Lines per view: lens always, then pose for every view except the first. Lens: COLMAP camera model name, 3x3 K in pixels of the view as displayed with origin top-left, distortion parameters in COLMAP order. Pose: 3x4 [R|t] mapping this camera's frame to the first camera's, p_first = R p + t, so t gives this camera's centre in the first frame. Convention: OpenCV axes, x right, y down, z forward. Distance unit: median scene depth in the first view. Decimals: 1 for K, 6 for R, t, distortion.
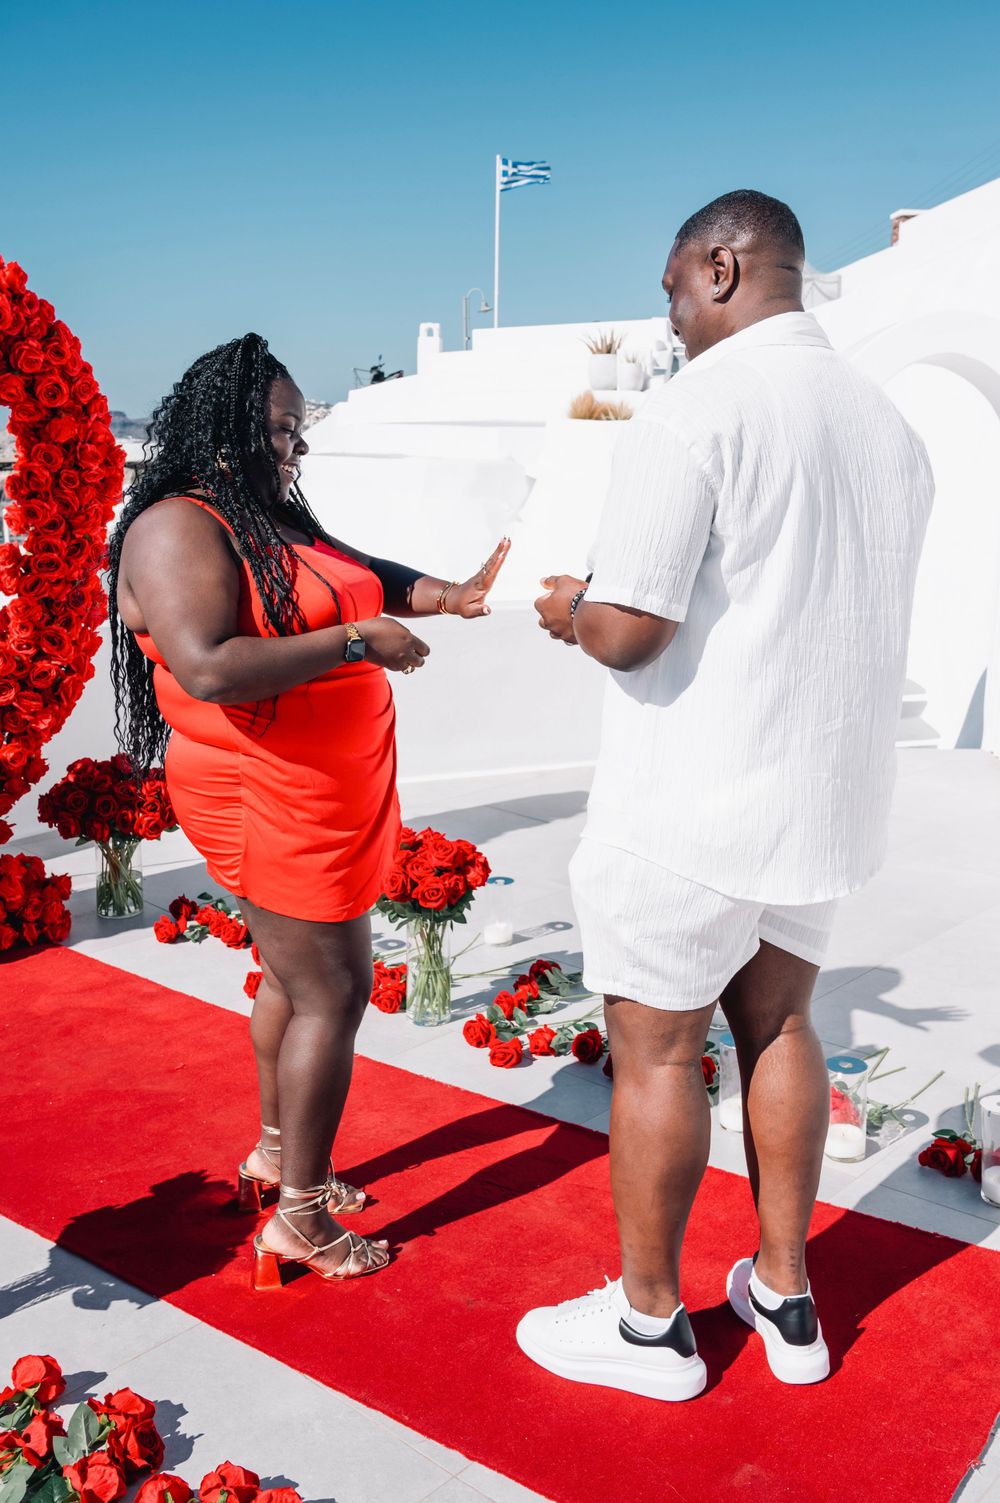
lens RADIAL K [[1348.9, 0, 502.6], [0, 1348.9, 729.4], [0, 0, 1]] dist [-0.011359, -0.008894]
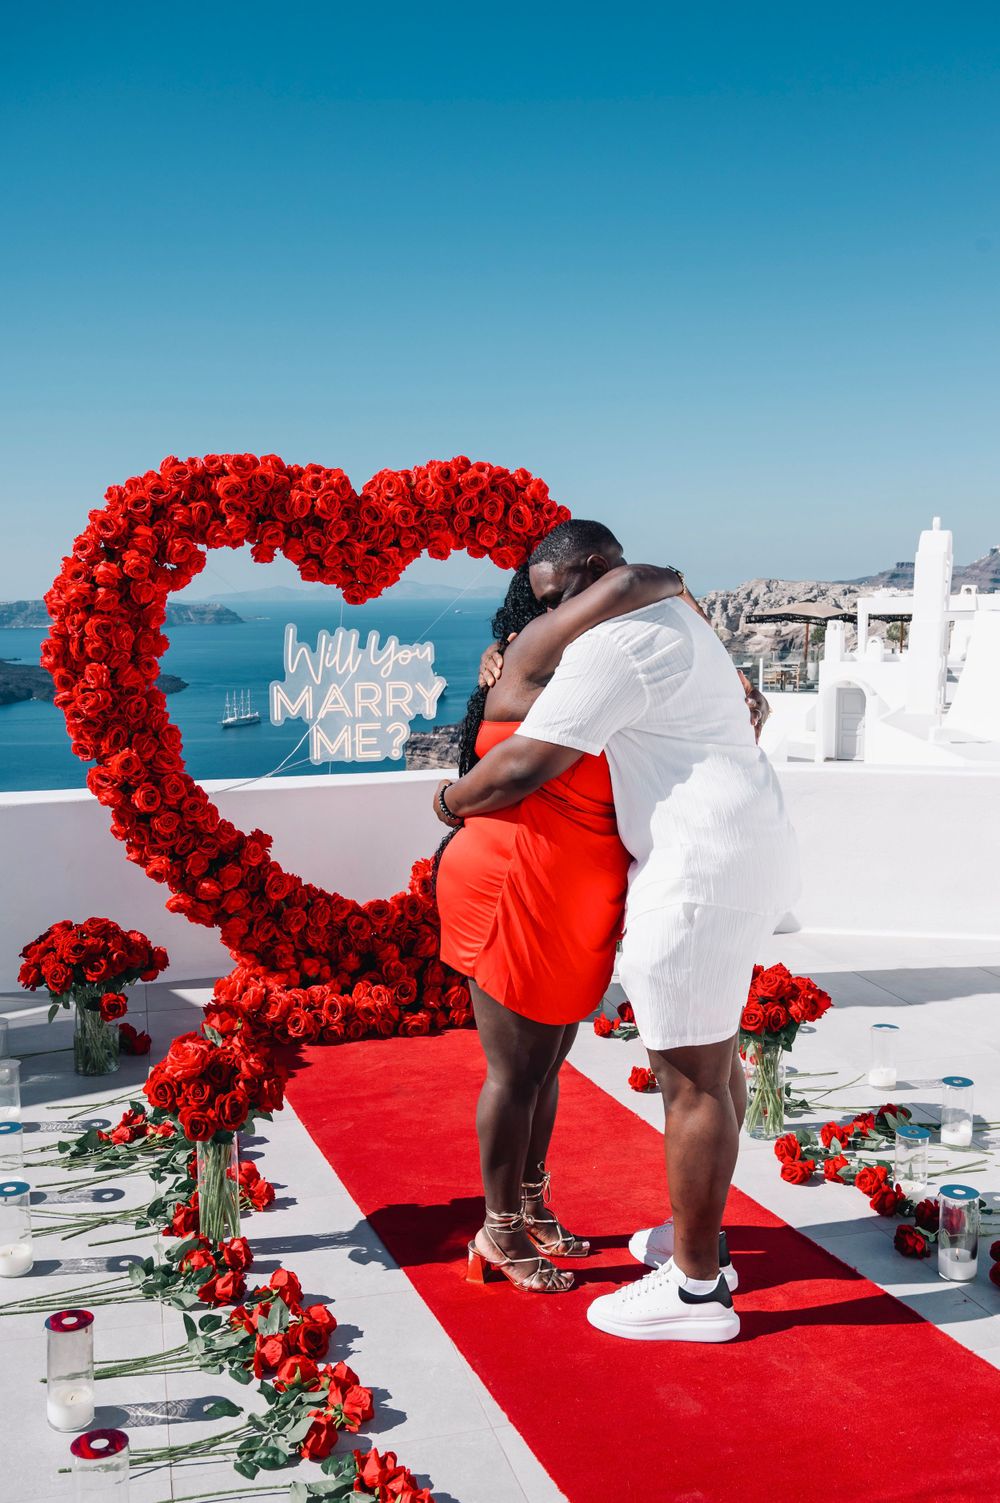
lens RADIAL K [[1348.9, 0, 531.9], [0, 1348.9, 793.9], [0, 0, 1]] dist [-0.011359, -0.008894]
pose [[0.858671, 0.068251, -0.507962, 0.286839], [-0.099668, 0.994410, -0.034870, -0.006719], [0.502743, 0.080569, 0.860673, -0.071392]]
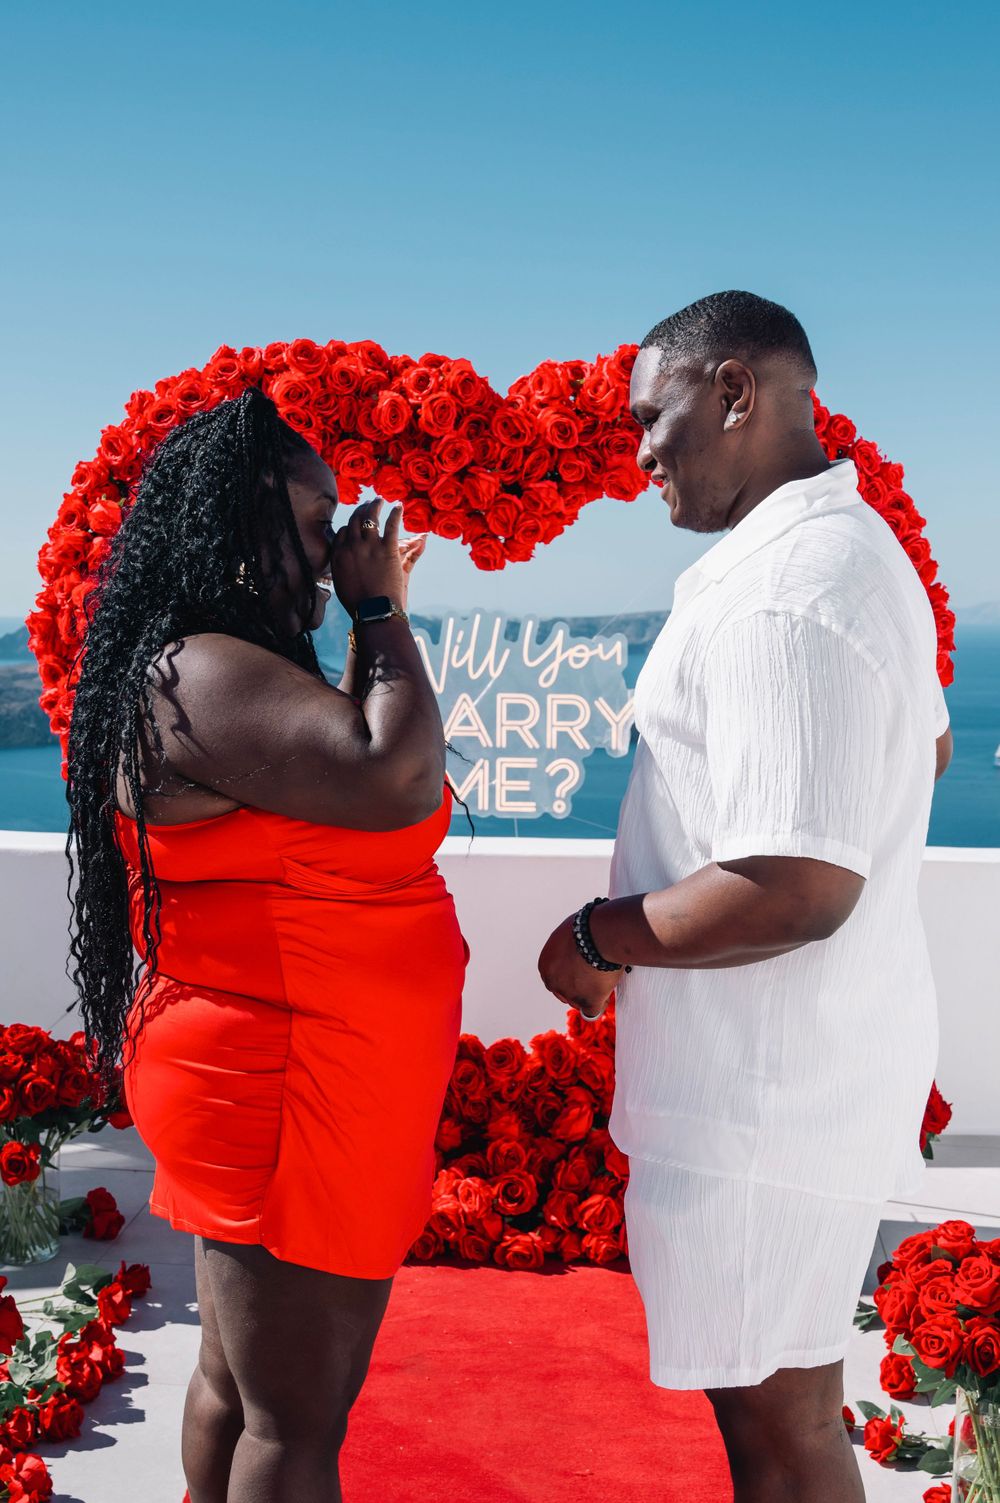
lens RADIAL K [[1817.9, 0, 543.0], [0, 1817.9, 747.1], [0, 0, 1]] dist [0.009606, 0.000000]
pose [[0.619362, 0.065133, -0.782399, 0.364265], [-0.173998, 0.983159, -0.055894, -0.049237], [0.765582, 0.170754, 0.620264, 0.267201]]
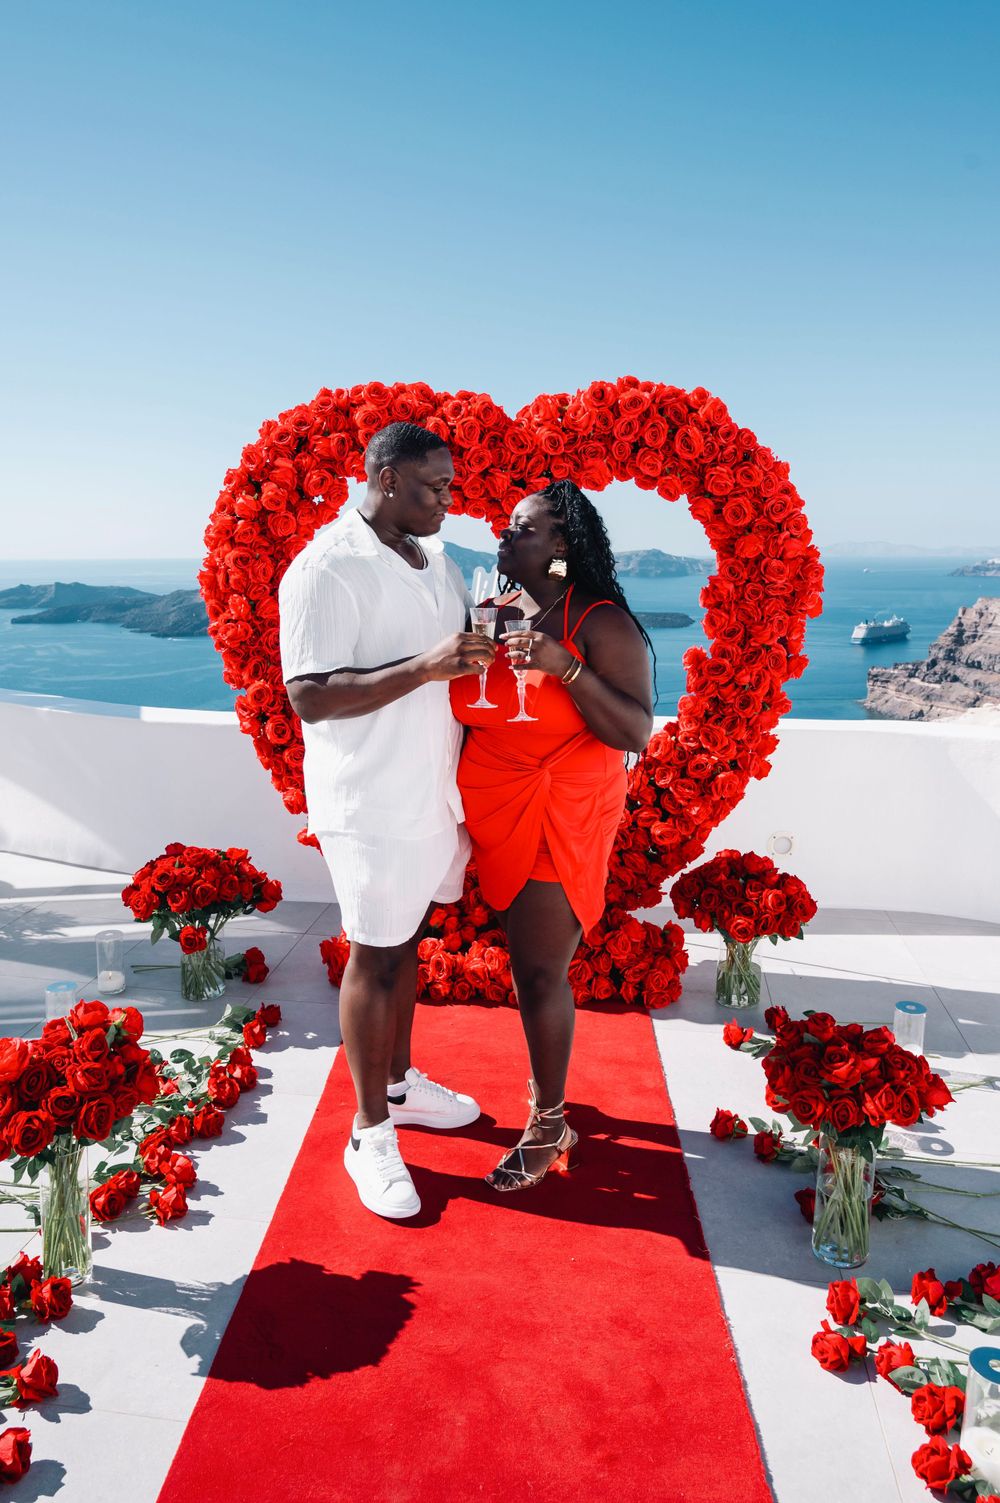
lens RADIAL K [[1080.6, 0, 507.9], [0, 1080.6, 713.7], [0, 0, 1]] dist [-0.010254, -0.005204]
pose [[0.576265, 0.120783, -0.808288, 0.281109], [-0.170907, 0.984961, 0.025336, -0.080029], [0.799193, 0.123542, 0.588242, 0.355640]]
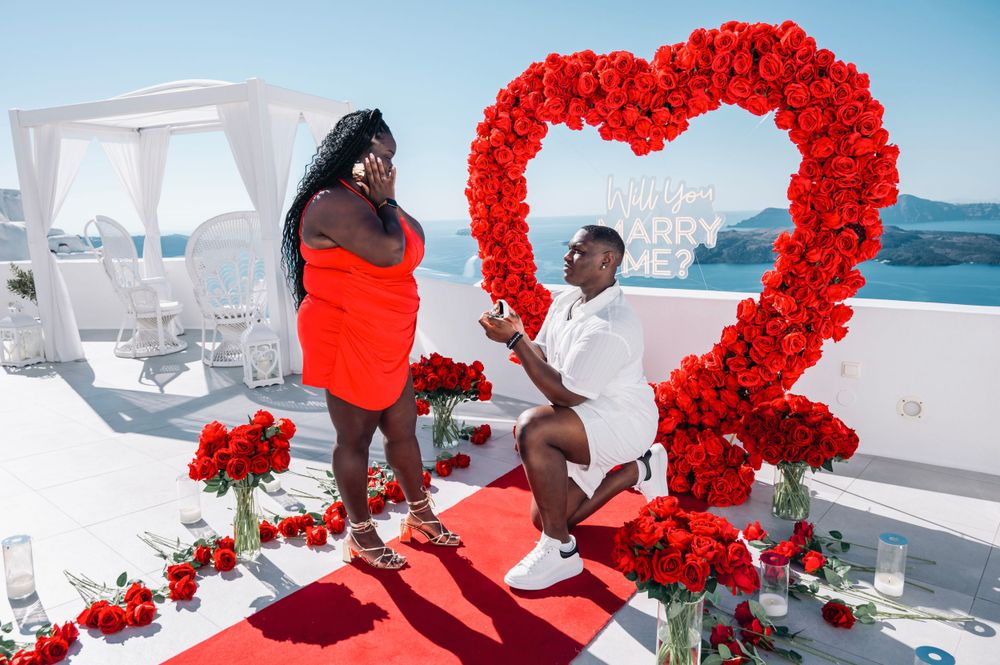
lens RADIAL K [[719.0, 0, 487.8], [0, 719.0, 343.4], [0, 0, 1]] dist [-0.010254, -0.005204]
pose [[0.039508, 0.176576, -0.983494, 0.385815], [-0.181045, 0.969237, 0.166744, -0.095755], [0.982681, 0.171469, 0.070260, 0.669577]]
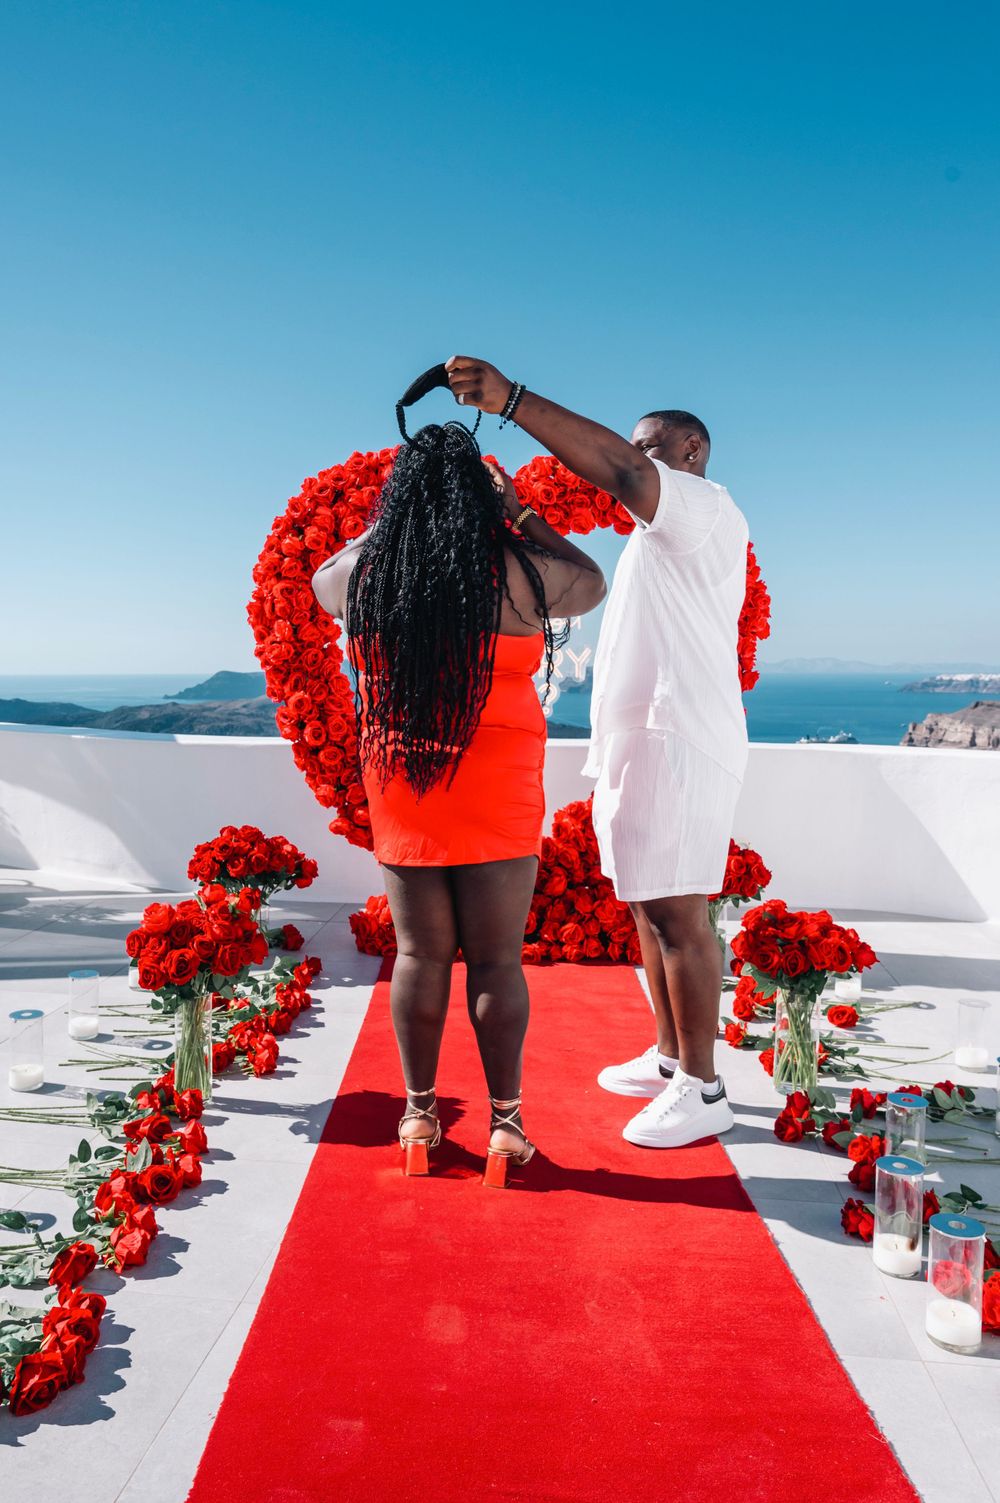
lens RADIAL K [[1080.6, 0, 492.4], [0, 1080.6, 743.5], [0, 0, 1]] dist [-0.010254, -0.005204]
pose [[0.600437, 0.053704, -0.797866, 0.400041], [-0.167840, 0.983982, -0.060077, 0.033827], [0.781860, 0.169986, 0.599833, 0.232632]]
